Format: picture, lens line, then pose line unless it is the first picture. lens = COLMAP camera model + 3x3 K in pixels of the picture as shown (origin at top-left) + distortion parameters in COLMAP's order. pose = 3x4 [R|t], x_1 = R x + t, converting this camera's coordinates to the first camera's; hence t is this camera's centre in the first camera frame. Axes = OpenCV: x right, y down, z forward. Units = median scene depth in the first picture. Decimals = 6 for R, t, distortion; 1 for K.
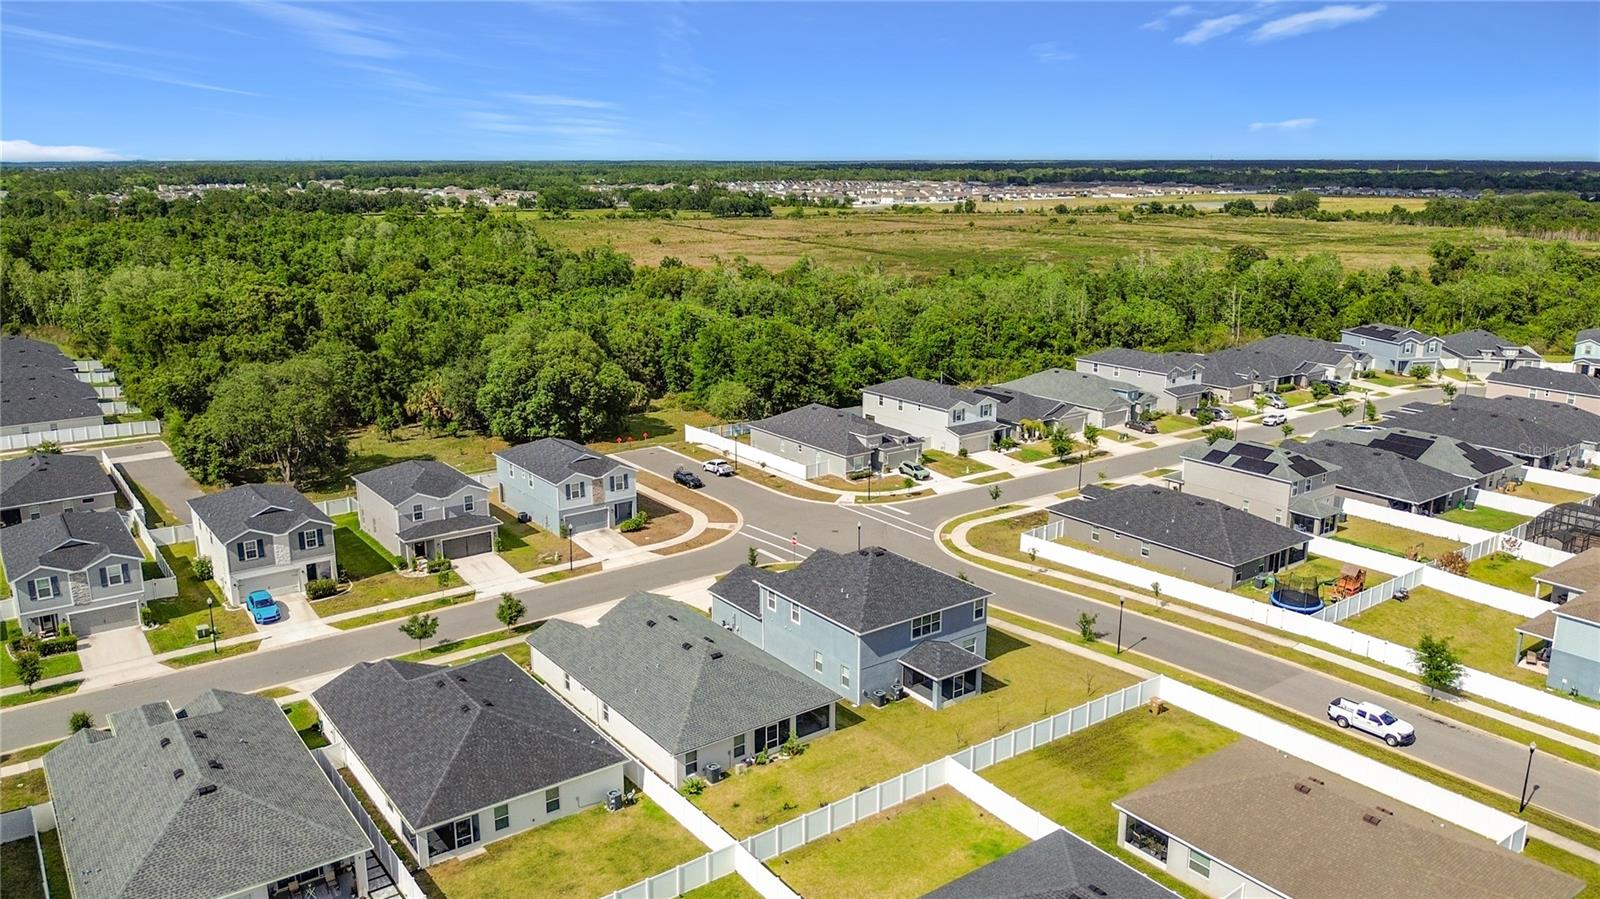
lens RADIAL K [[1166.2, 0, 799.5], [0, 1166.2, 420.3], [0, 0, 1]] dist [0.048094, -0.075269]
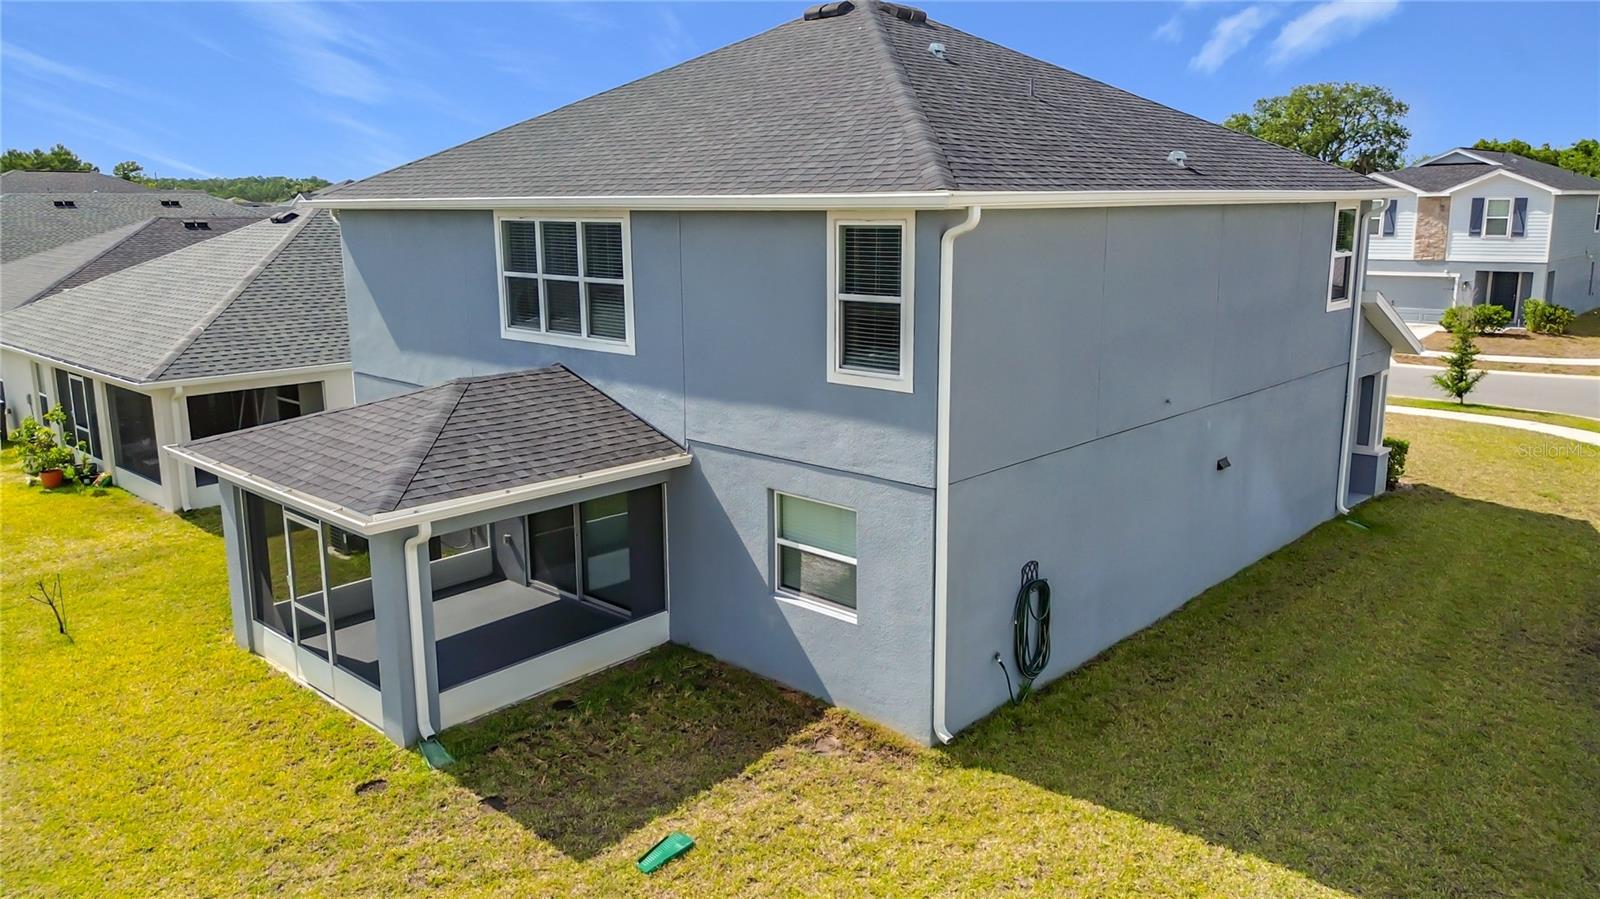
lens RADIAL K [[1144.3, 0, 800.3], [0, 1144.3, 425.0], [0, 0, 1]] dist [0.071867, -0.061803]
pose [[0.184151, 0.186112, -0.965117, 0.216168], [-0.203833, 0.967795, 0.147735, 0.119844], [0.961530, 0.169518, 0.216156, 0.735747]]
